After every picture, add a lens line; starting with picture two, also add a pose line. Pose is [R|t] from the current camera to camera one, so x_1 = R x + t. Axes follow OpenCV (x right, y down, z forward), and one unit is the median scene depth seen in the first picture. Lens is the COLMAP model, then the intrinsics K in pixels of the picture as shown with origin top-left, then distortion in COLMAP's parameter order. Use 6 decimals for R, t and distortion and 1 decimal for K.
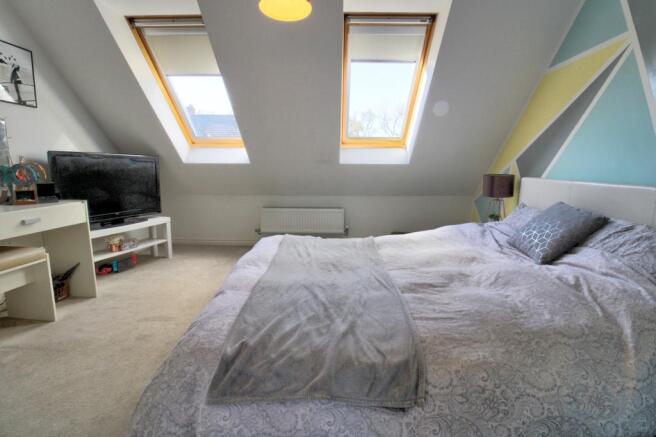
lens RADIAL K [[310.7, 0, 332.5], [0, 310.7, 215.5], [0, 0, 1]] dist [-0.022882, -0.000946]
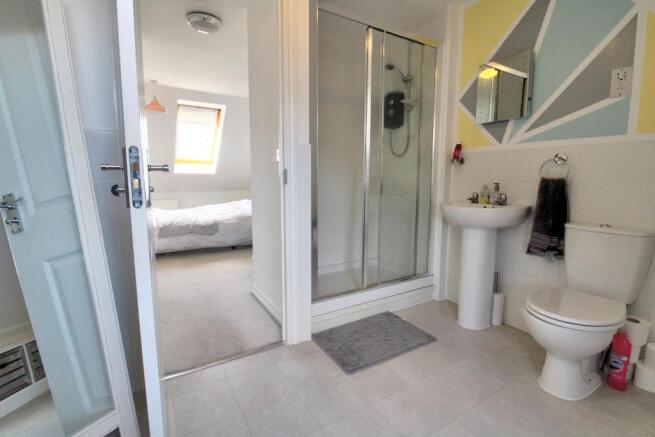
lens RADIAL K [[310.2, 0, 332.0], [0, 310.2, 215.5], [0, 0, 1]] dist [-0.022882, -0.000946]
pose [[0.843751, -0.071928, 0.531894, -1.224092], [0.084792, 0.996399, 0.000237, 1.056458], [-0.529995, 0.044900, 0.846811, -6.739475]]
